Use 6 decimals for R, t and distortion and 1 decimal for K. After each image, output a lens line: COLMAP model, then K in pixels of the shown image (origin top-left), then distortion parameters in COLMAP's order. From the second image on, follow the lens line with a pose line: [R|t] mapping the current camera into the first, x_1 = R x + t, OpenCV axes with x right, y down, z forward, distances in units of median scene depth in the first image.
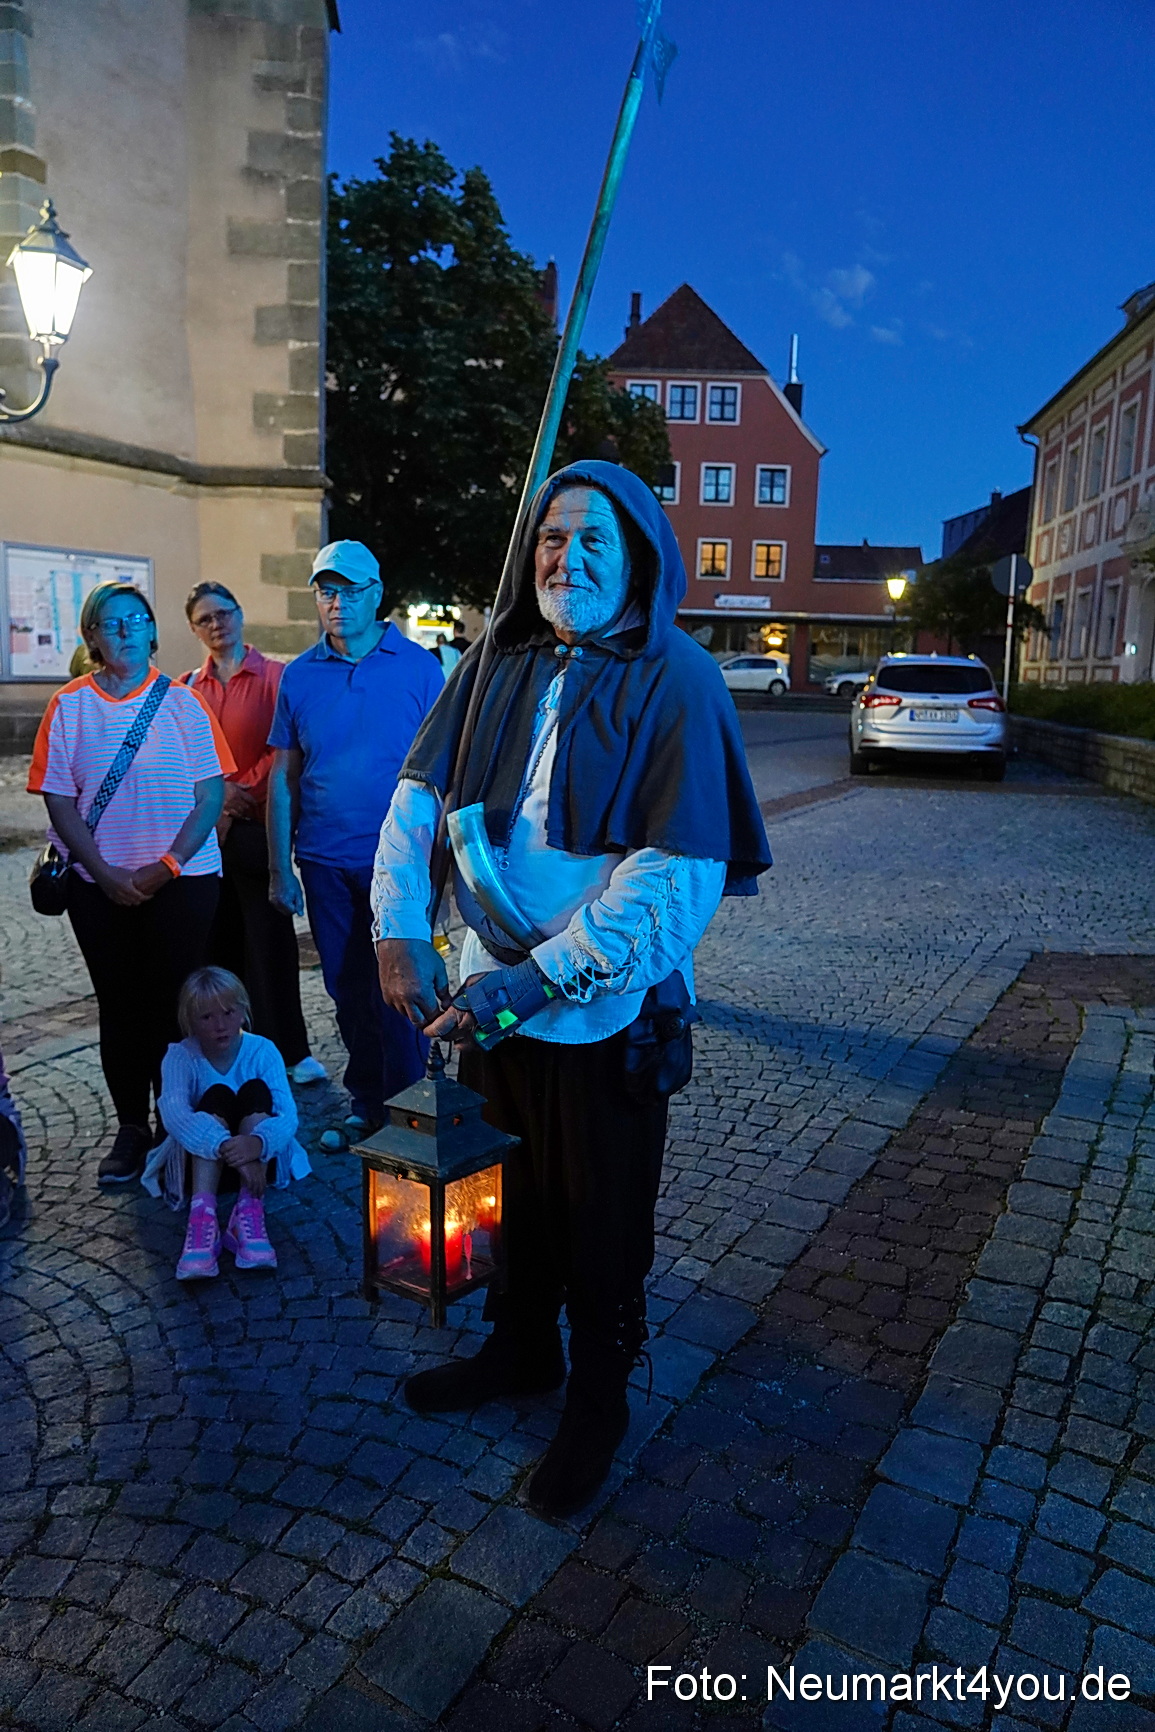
lens RADIAL K [[1199.4, 0, 586.4], [0, 1199.4, 864.4], [0, 0, 1]] dist [-0.025835, 0.005927]
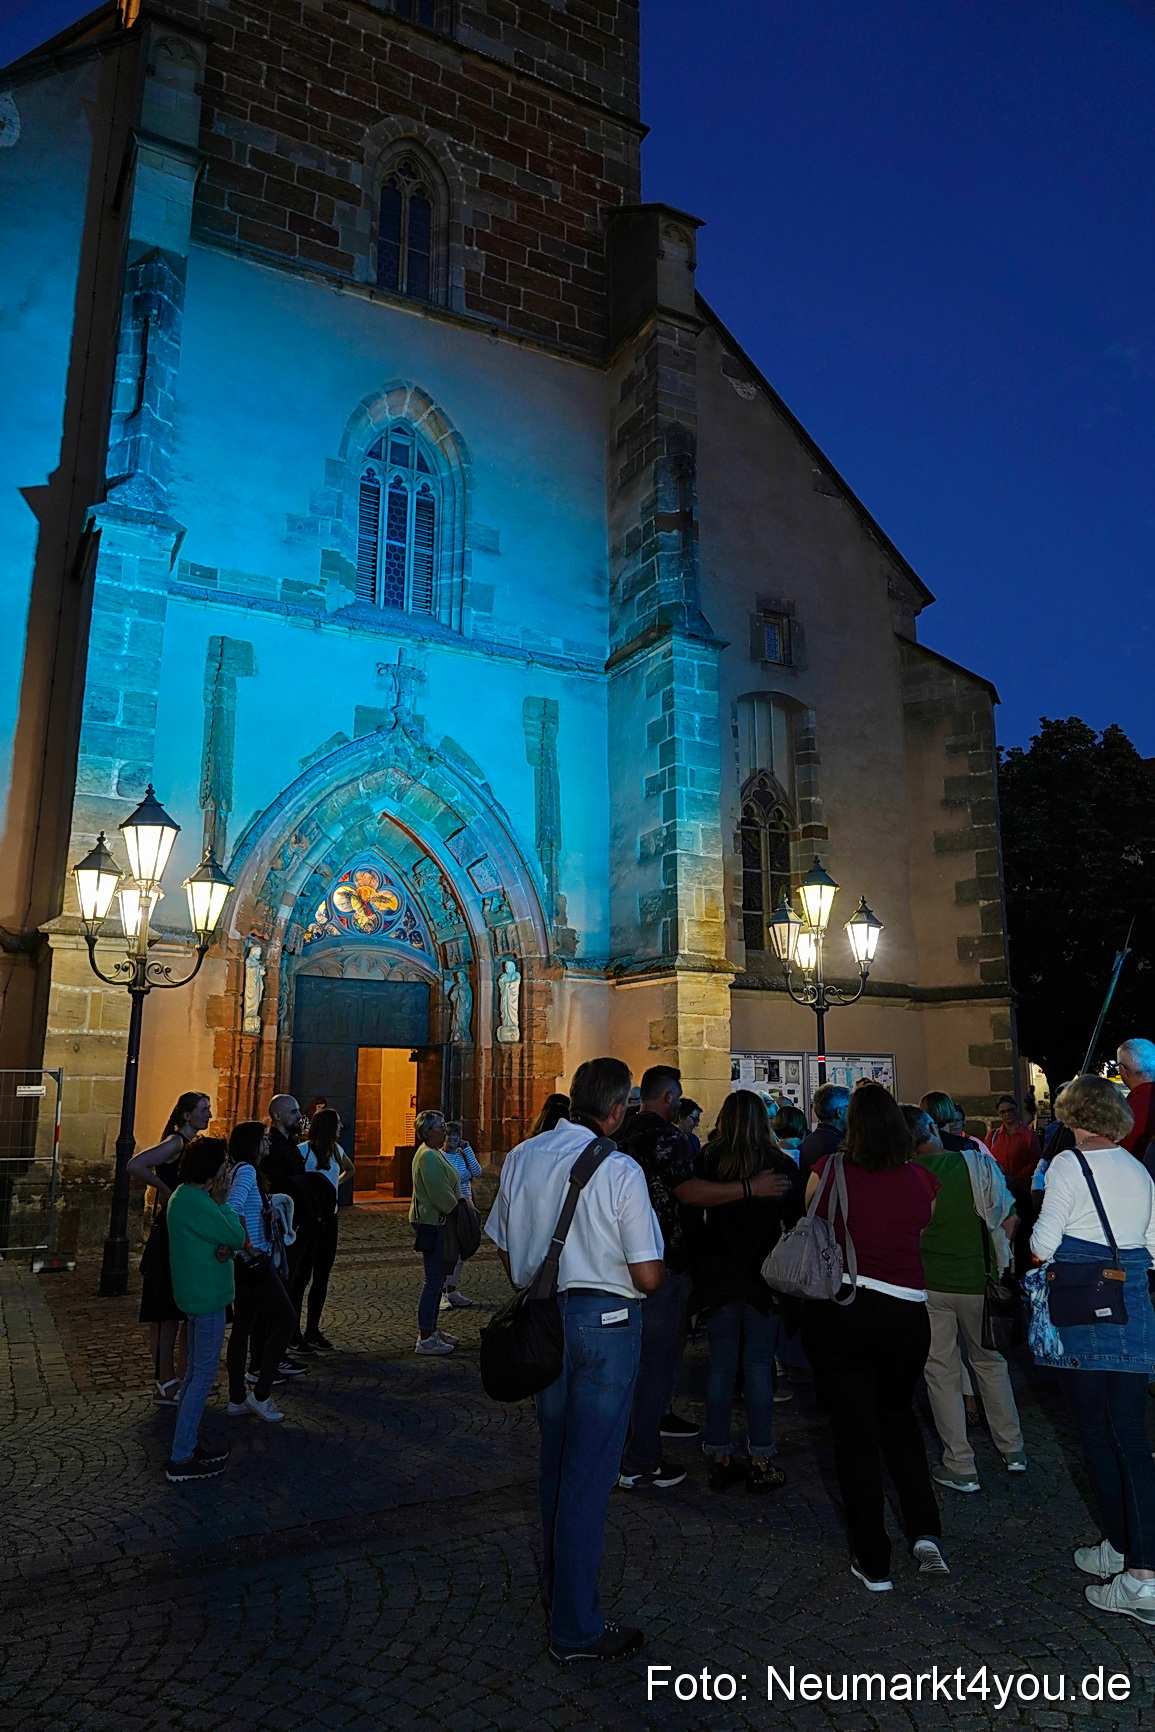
lens RADIAL K [[1199.4, 0, 590.7], [0, 1199.4, 859.2], [0, 0, 1]] dist [-0.025835, 0.005927]
pose [[0.851461, -0.143153, -0.504500, 0.093920], [-0.054828, 0.932448, -0.357119, 0.065360], [0.521543, 0.331734, 0.786095, -0.427975]]
